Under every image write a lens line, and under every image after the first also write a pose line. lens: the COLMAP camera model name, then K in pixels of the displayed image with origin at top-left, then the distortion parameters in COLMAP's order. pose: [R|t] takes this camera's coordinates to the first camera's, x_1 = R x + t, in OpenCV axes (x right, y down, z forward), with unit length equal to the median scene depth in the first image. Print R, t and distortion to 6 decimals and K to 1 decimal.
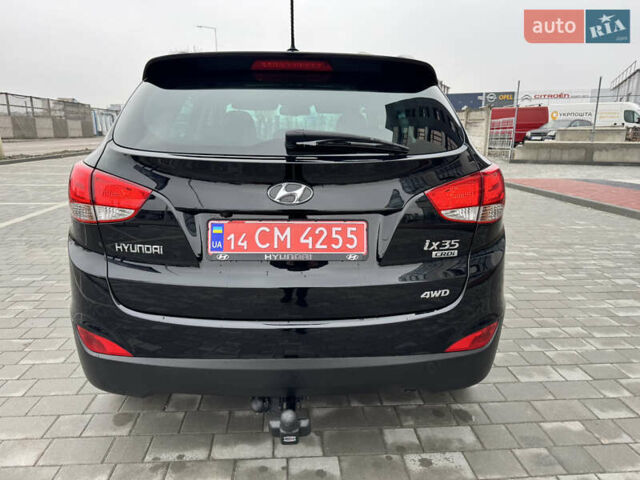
lens RADIAL K [[465.7, 0, 320.7], [0, 465.7, 243.5], [0, 0, 1]] dist [0.009264, -0.004246]
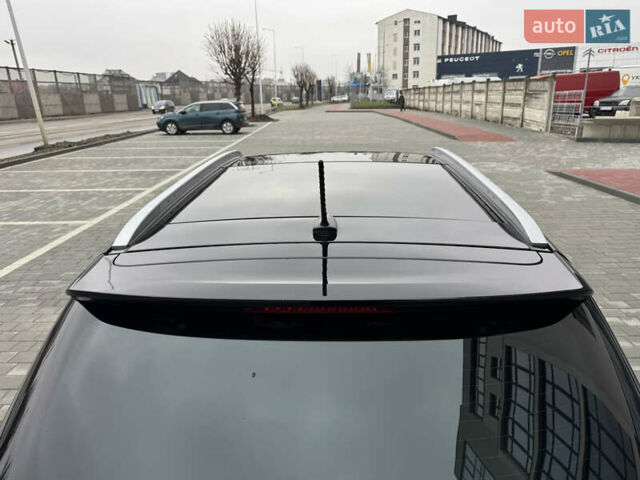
lens RADIAL K [[469.0, 0, 321.4], [0, 469.0, 233.8], [0, 0, 1]] dist [0.003234, -0.000675]
pose [[0.995694, -0.004787, -0.092578, -0.006832], [0.009825, 0.998491, 0.054039, -0.301564], [0.092179, -0.054716, 0.994238, 0.287572]]
